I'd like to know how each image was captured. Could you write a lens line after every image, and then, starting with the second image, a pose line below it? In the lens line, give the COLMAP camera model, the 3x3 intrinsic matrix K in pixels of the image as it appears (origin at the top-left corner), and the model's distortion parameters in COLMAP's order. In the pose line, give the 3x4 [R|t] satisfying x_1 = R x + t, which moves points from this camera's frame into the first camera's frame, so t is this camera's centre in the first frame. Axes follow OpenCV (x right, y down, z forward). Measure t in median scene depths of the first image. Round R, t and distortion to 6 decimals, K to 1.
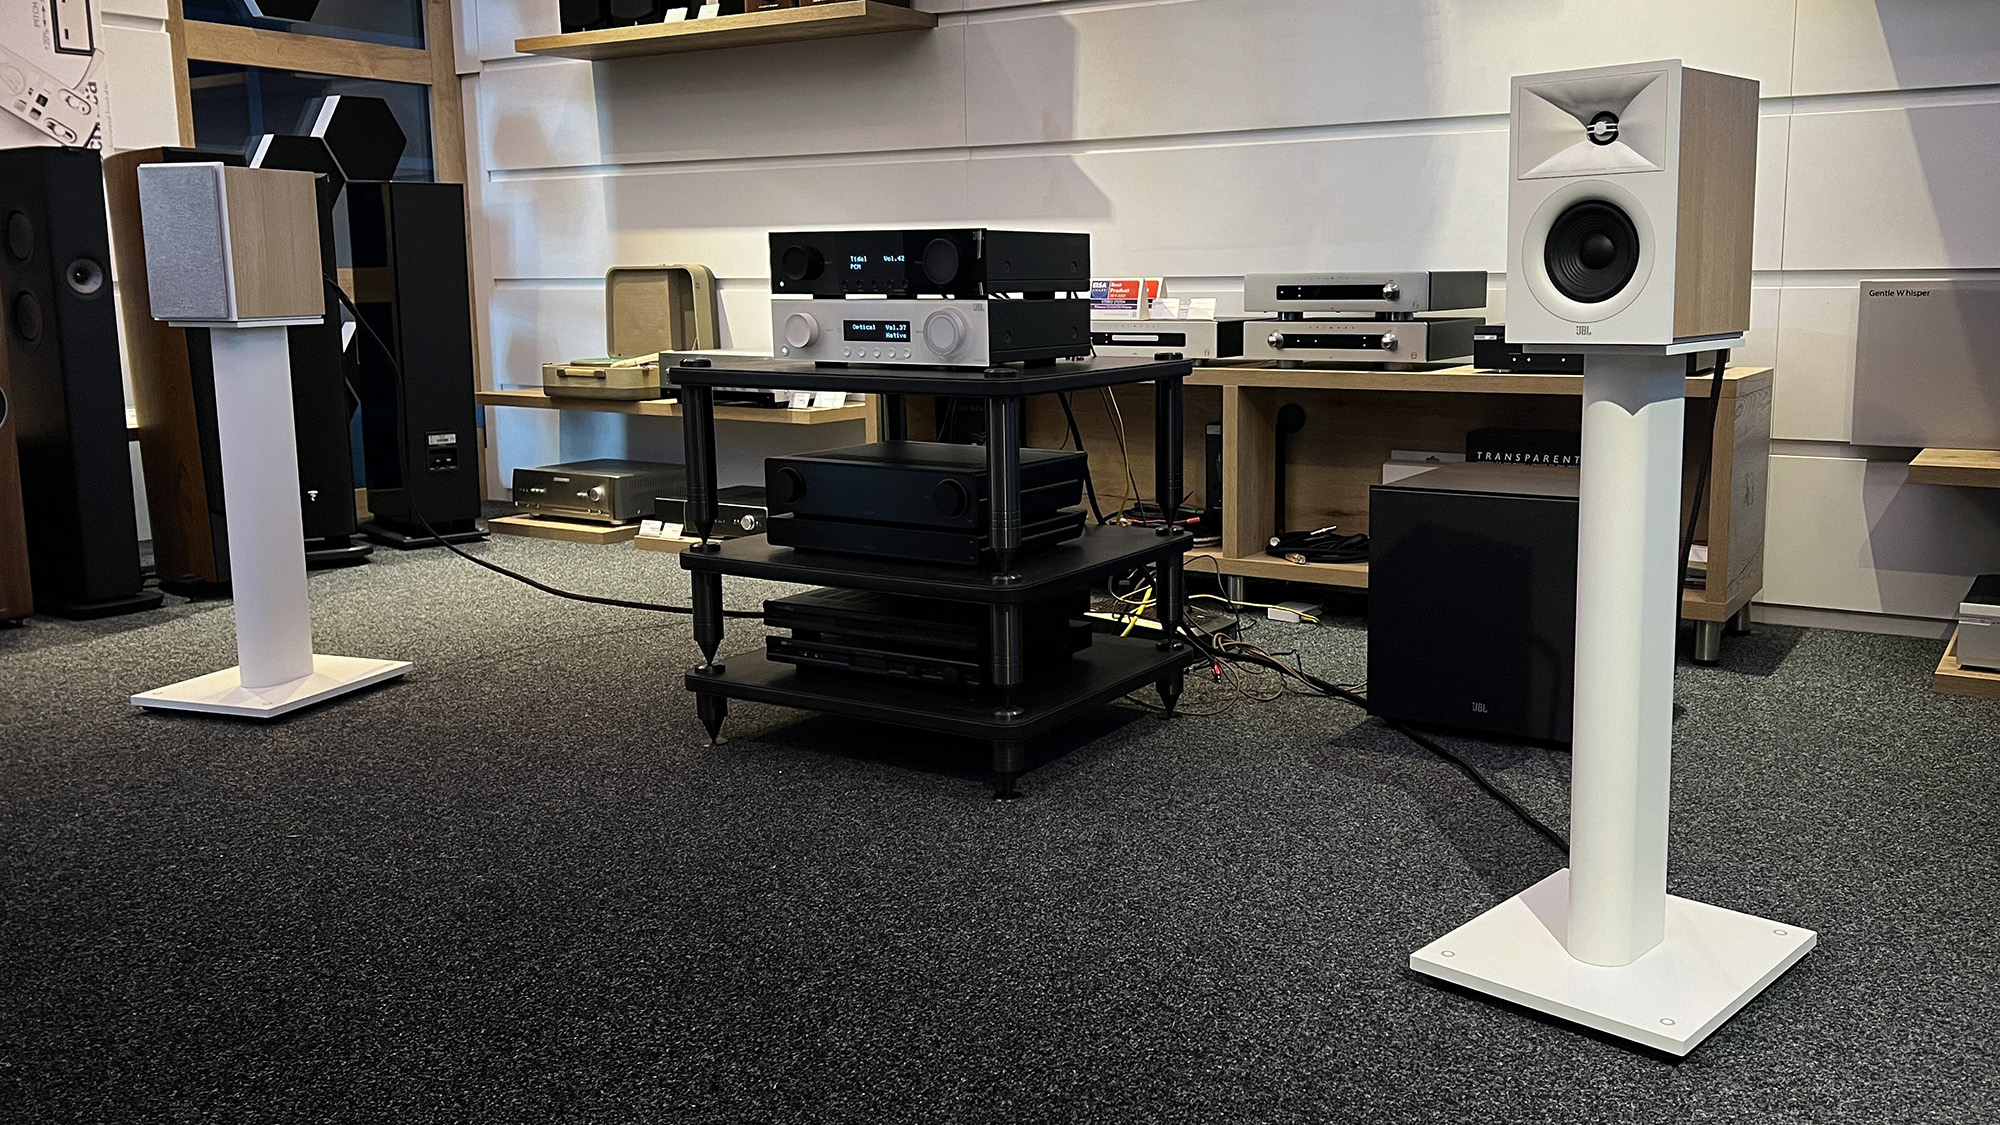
lens RADIAL K [[1624.9, 0, 1102.6], [0, 1624.9, 524.8], [0, 0, 1]] dist [0.089947, -0.128804]
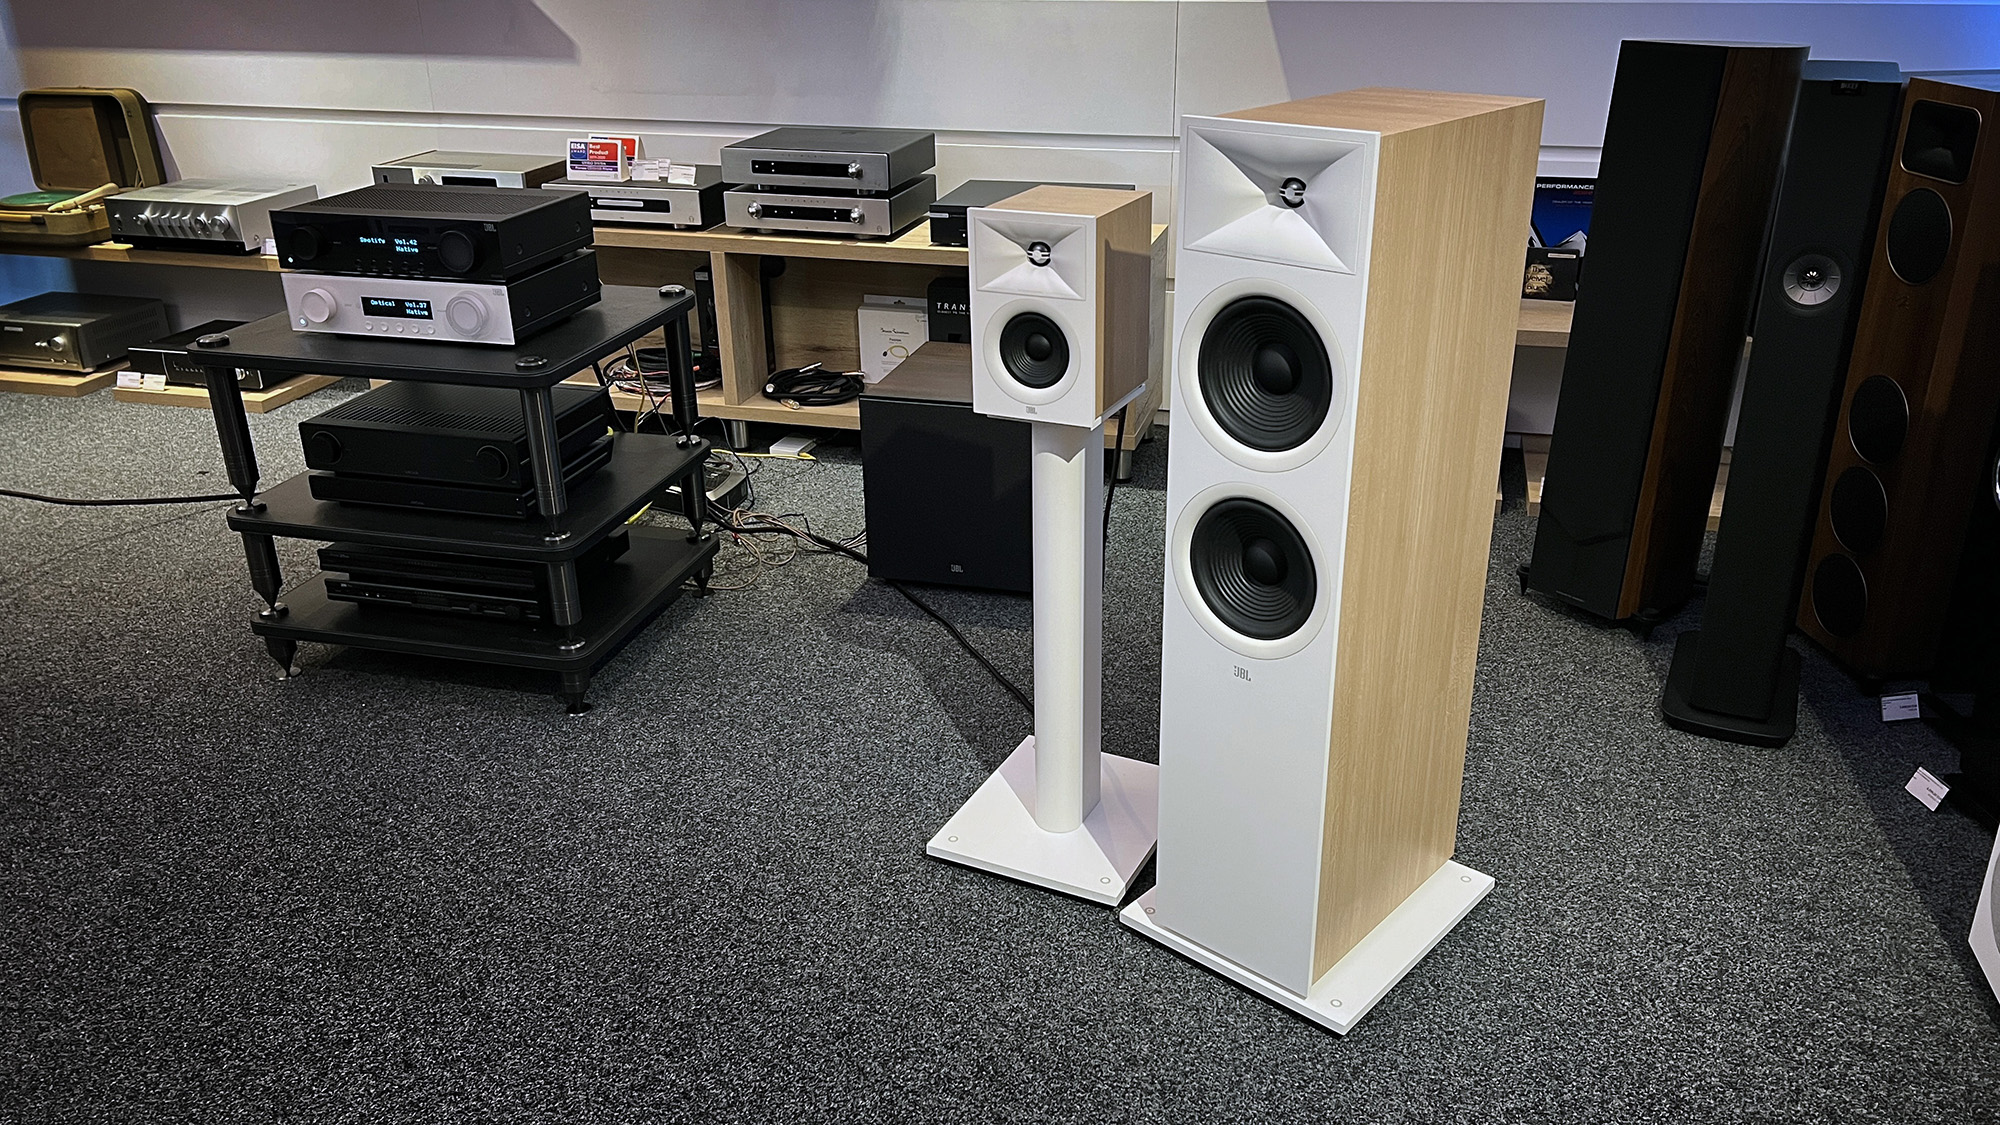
lens RADIAL K [[1518.1, 0, 1031.1], [0, 1518.1, 565.1], [0, 0, 1]] dist [0.021102, -0.006298]
pose [[0.955814, -0.114080, 0.270933, -0.028915], [0.041443, 0.964718, 0.260003, -0.189077], [-0.291035, -0.237287, 0.926819, -0.088823]]
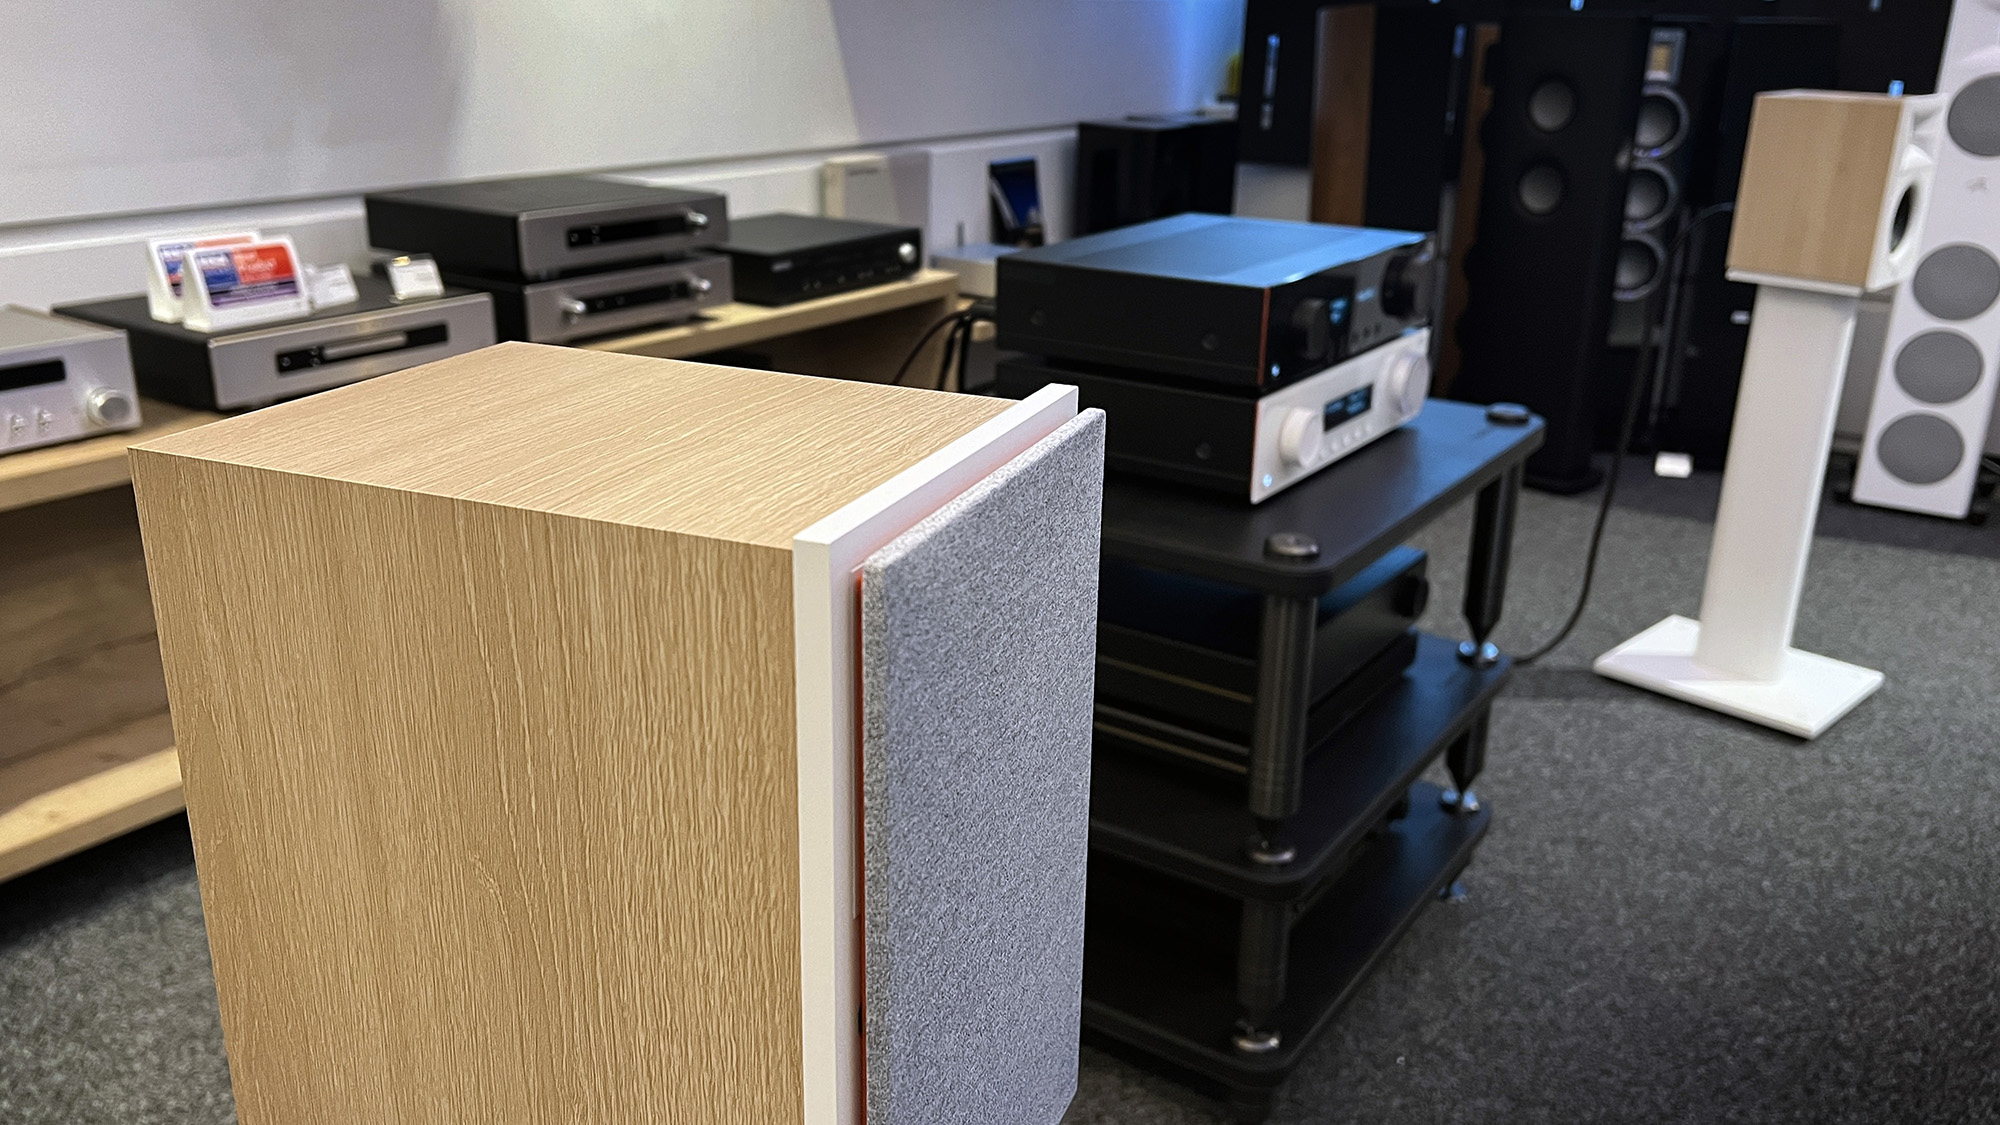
lens RADIAL K [[1576.2, 0, 1000.1], [0, 1576.2, 553.5], [0, 0, 1]] dist [0.079594, -0.112001]
pose [[0.054958, -0.321277, 0.945389, -0.733856], [0.134730, 0.940547, 0.311799, -0.268035], [-0.989357, 0.110237, 0.094976, 1.027660]]
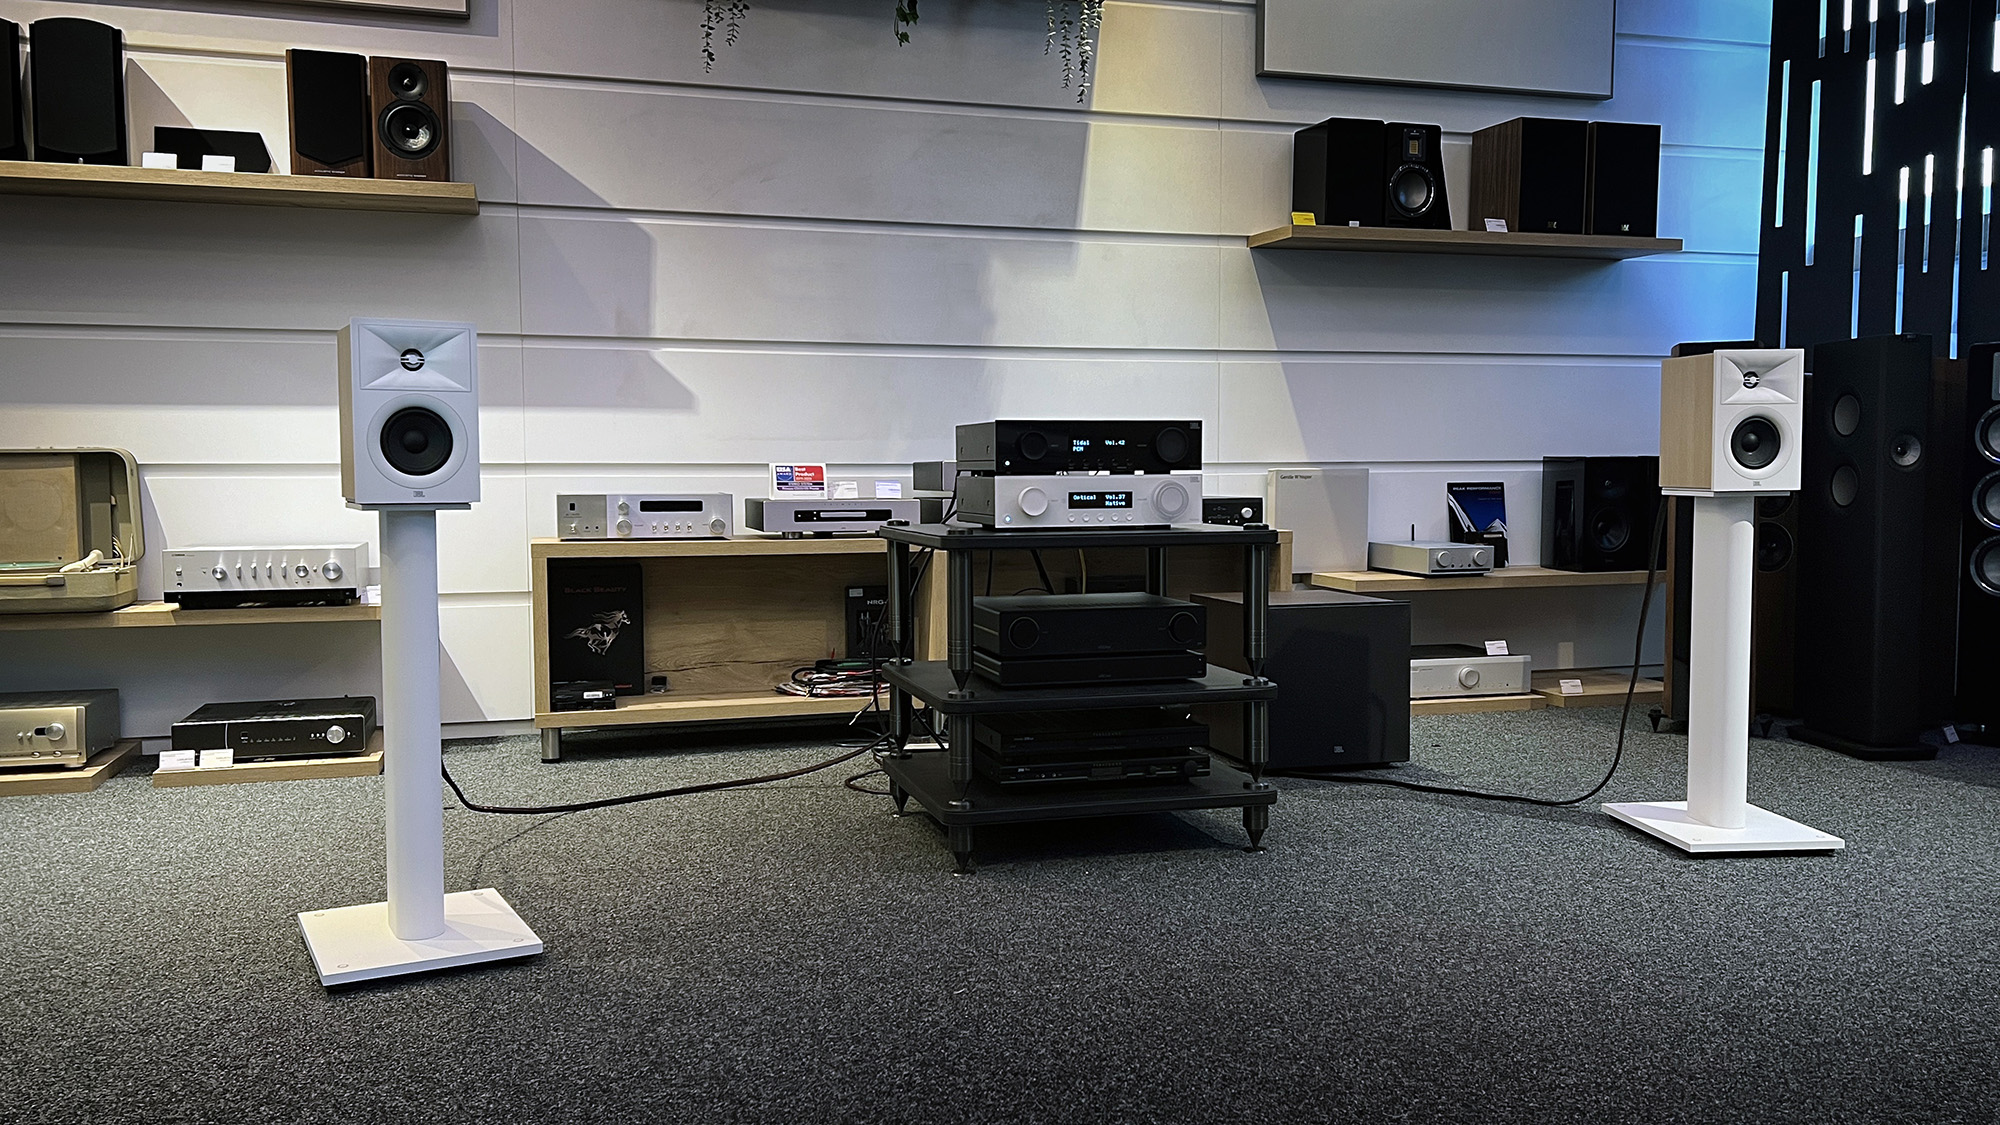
lens RADIAL K [[1545.6, 0, 1013.4], [0, 1545.6, 572.9], [0, 0, 1]] dist [0.073292, -0.106855]
pose [[0.673017, -0.045313, 0.738237, -0.993399], [0.111098, 0.992991, -0.040333, -0.022909], [-0.731235, 0.109161, 0.673334, 0.252018]]
